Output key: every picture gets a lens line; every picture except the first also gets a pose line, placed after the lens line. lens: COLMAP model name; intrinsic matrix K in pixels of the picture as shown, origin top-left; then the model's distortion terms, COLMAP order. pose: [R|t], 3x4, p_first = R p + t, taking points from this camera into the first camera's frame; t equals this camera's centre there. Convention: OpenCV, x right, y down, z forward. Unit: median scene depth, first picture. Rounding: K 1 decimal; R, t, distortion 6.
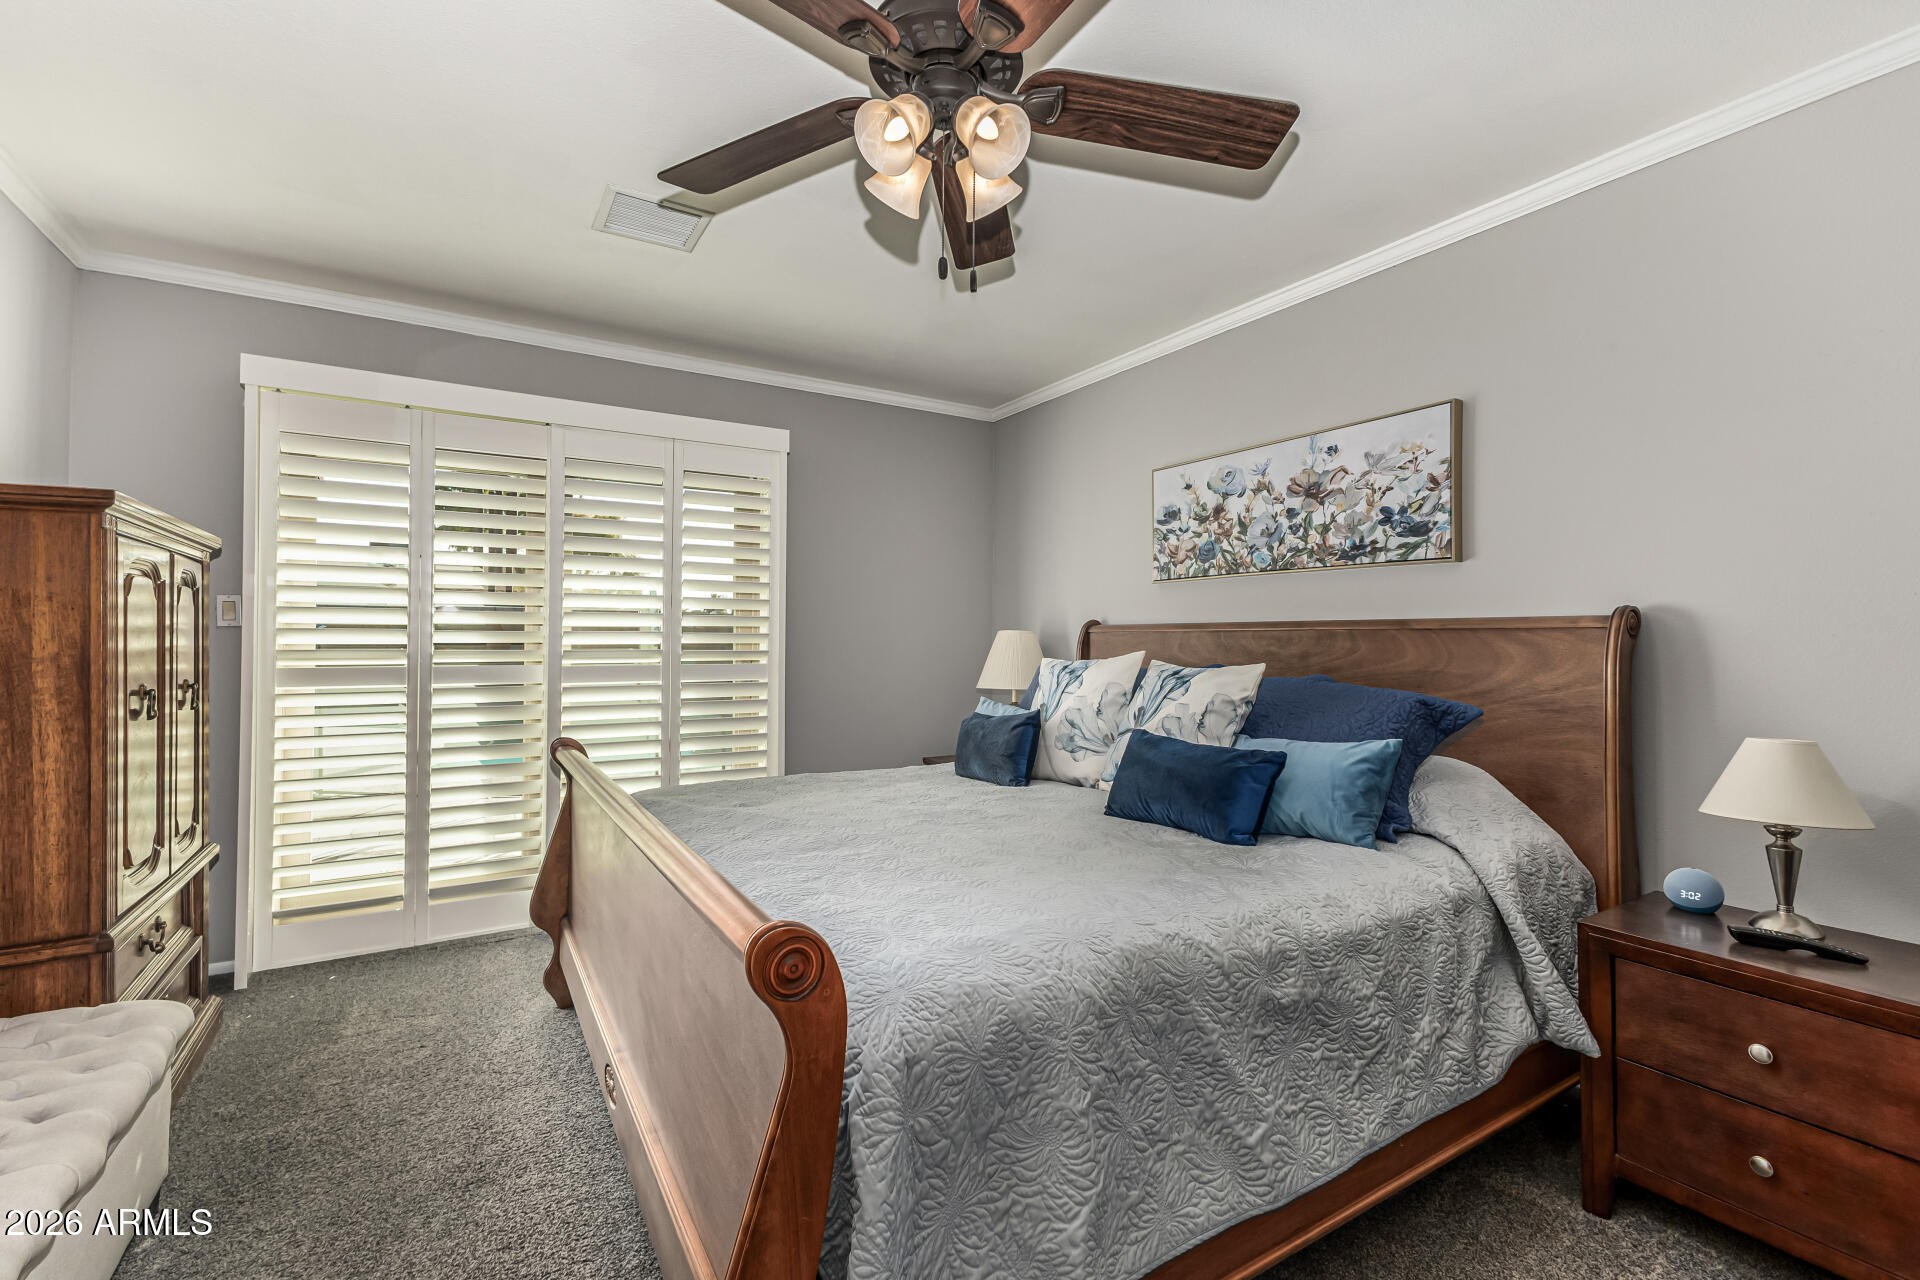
lens RADIAL K [[831.0, 0, 960.2], [0, 831.0, 630.8], [0, 0, 1]] dist [0.015445, -0.004451]
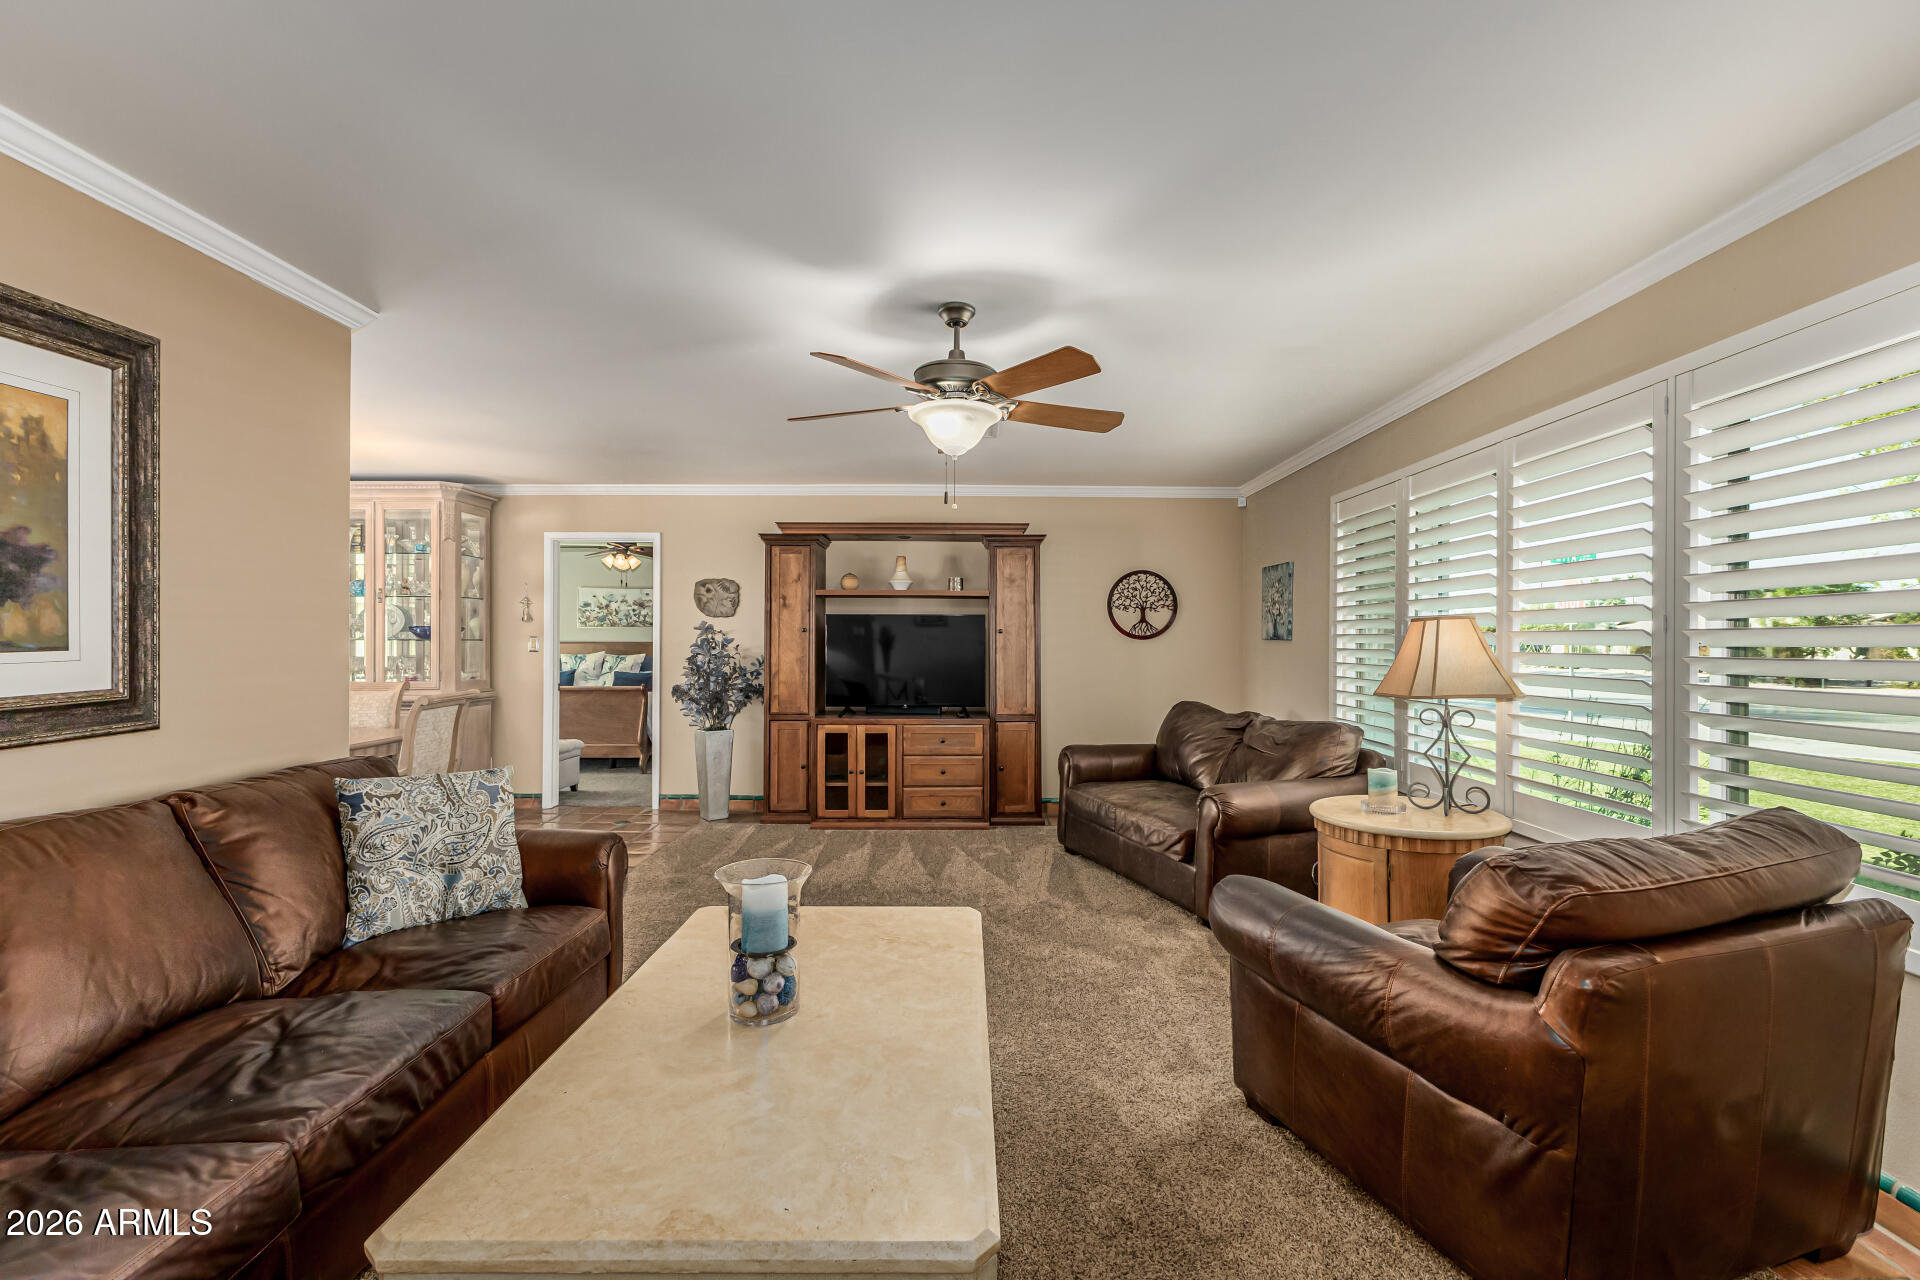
lens RADIAL K [[831.0, 0, 961.0], [0, 831.0, 637.2], [0, 0, 1]] dist [0.015445, -0.004451]
pose [[0.533823, 0.001415, 0.845595, -2.001233], [-0.009071, 0.999951, 0.004053, -0.063535], [-0.845548, -0.009833, 0.533809, -2.208579]]
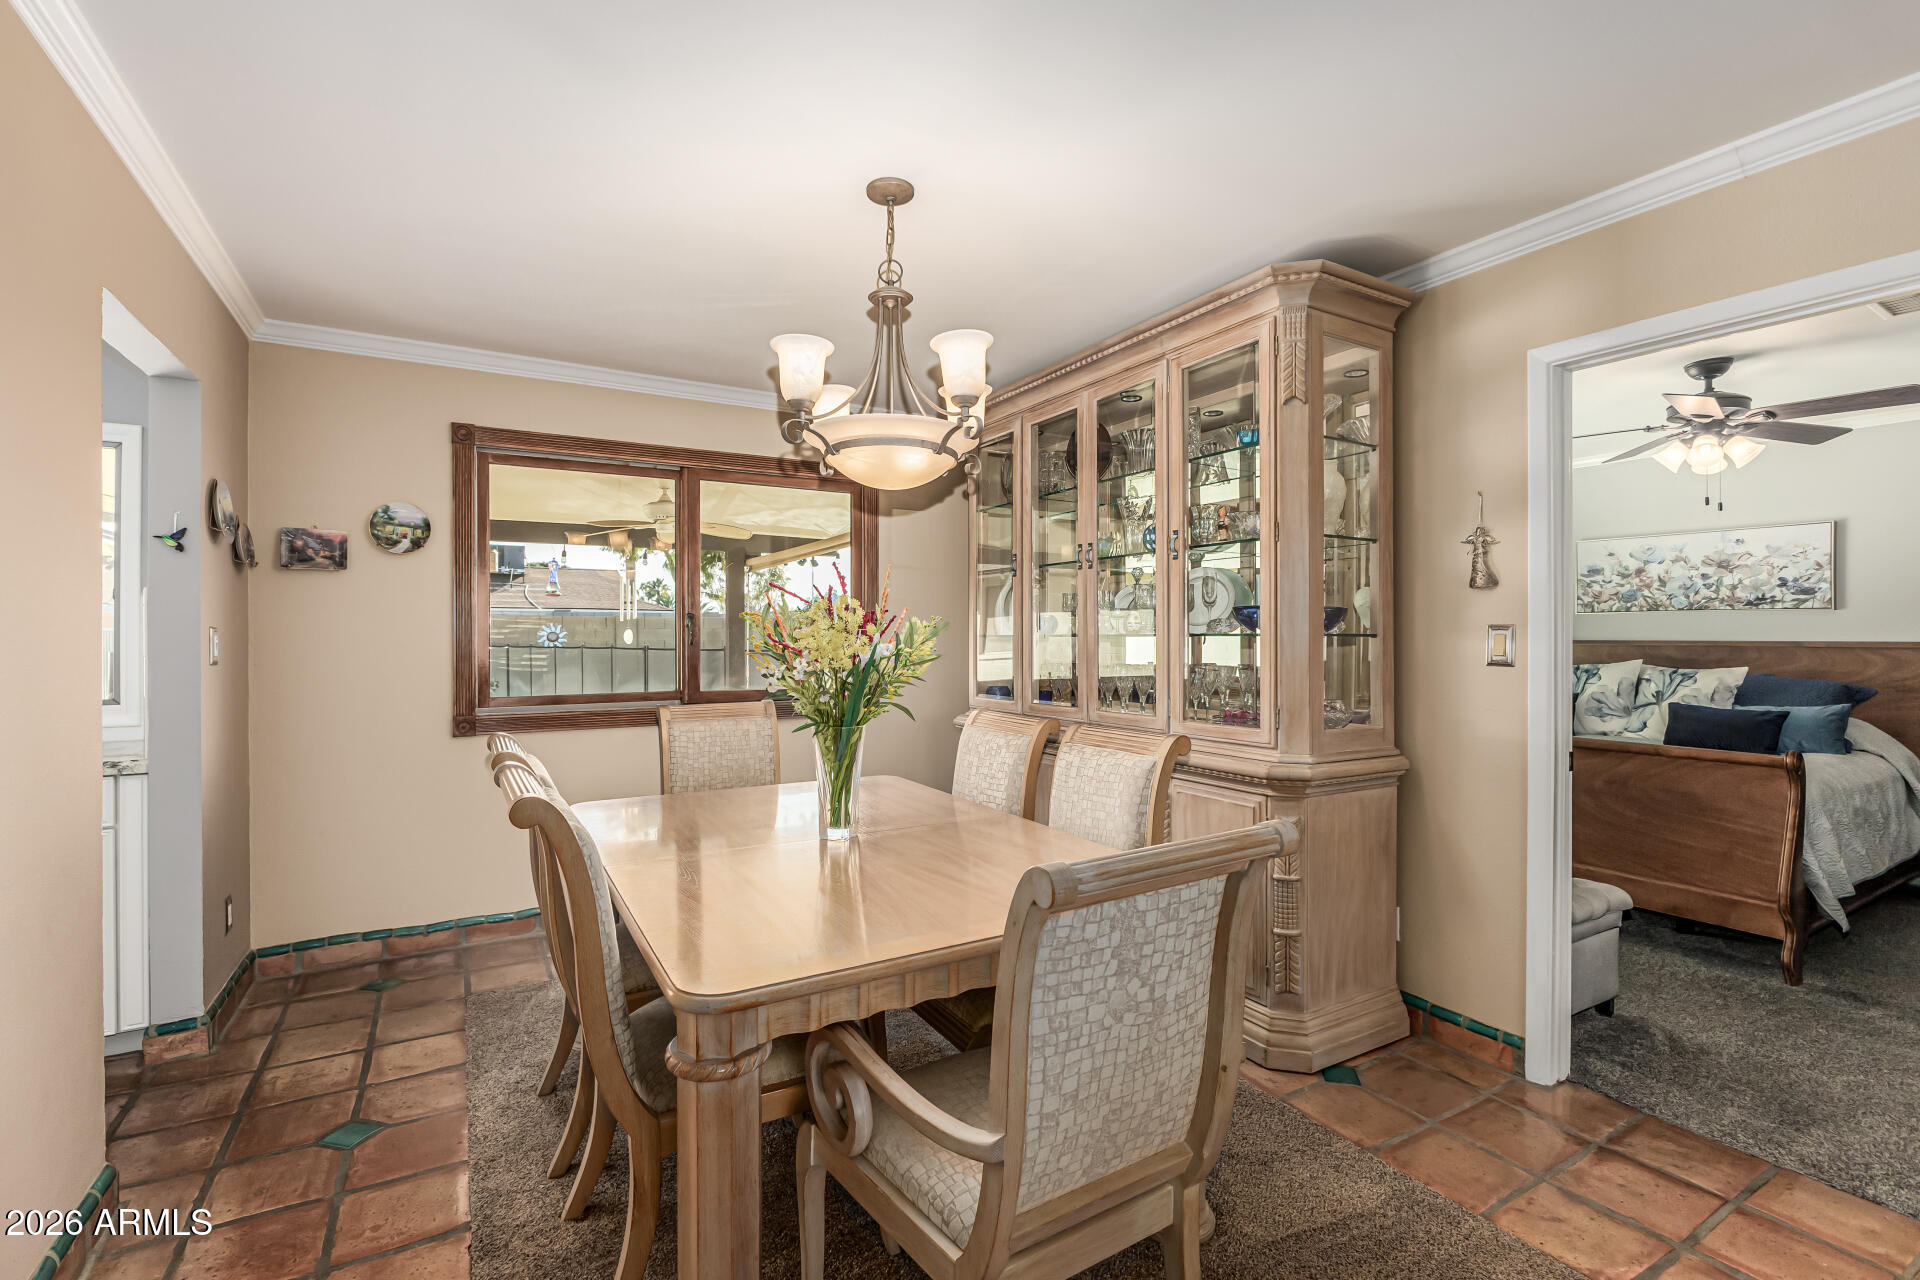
lens RADIAL K [[849.6, 0, 960.4], [0, 849.6, 635.8], [0, 0, 1]] dist [-0.010212, 0.000188]
pose [[0.999743, -0.002515, -0.022541, -1.198279], [0.002715, 0.999957, 0.008871, -0.045517], [0.022518, -0.008930, 0.999707, -0.824996]]
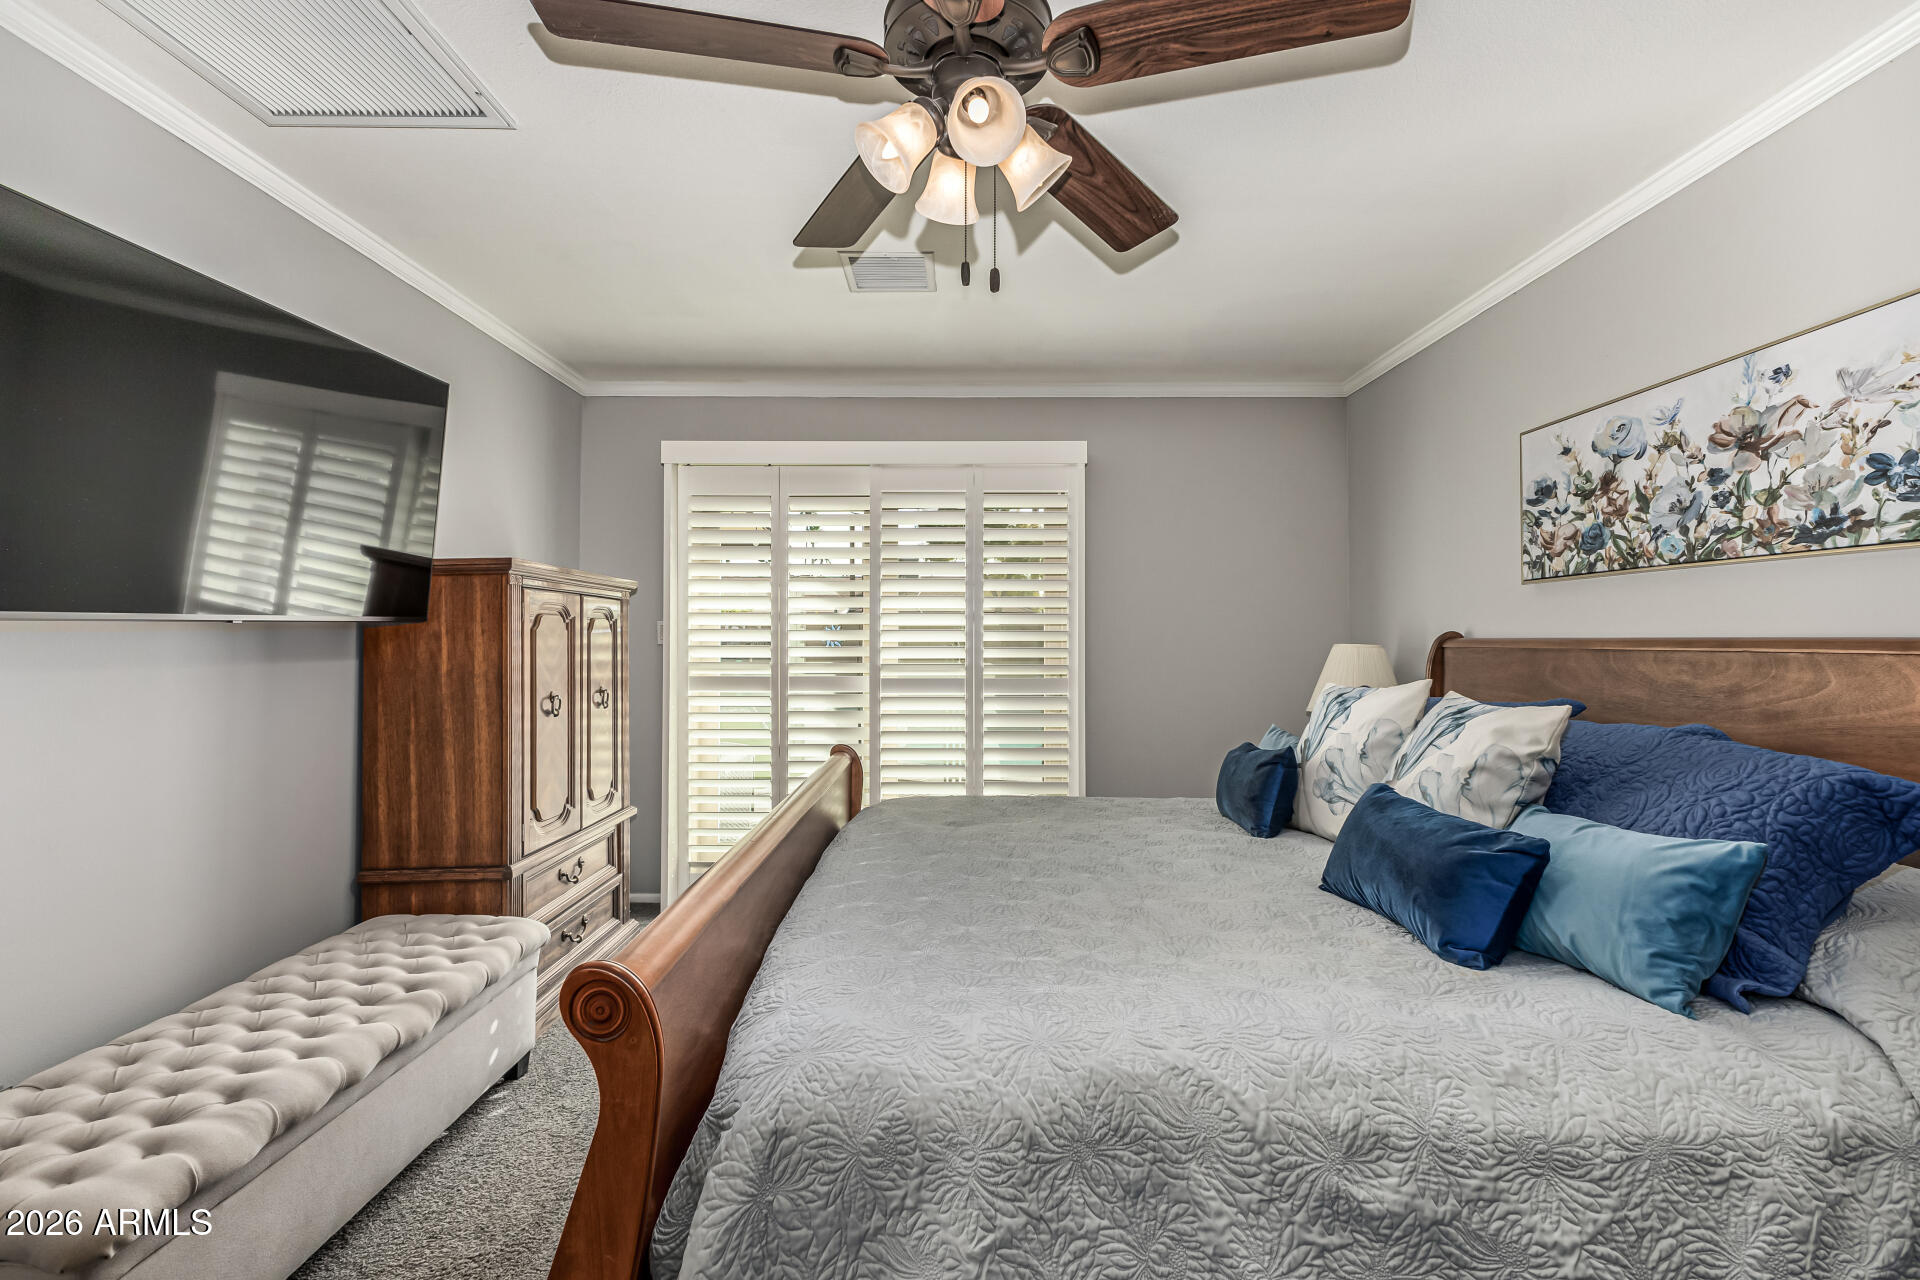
lens RADIAL K [[831.0, 0, 960.3], [0, 831.0, 625.7], [0, 0, 1]] dist [0.015445, -0.004451]
pose [[0.852665, -0.011106, -0.522339, 0.259582], [0.007035, 0.999927, -0.009775, -0.021076], [0.522410, 0.004660, 0.852682, 0.122881]]
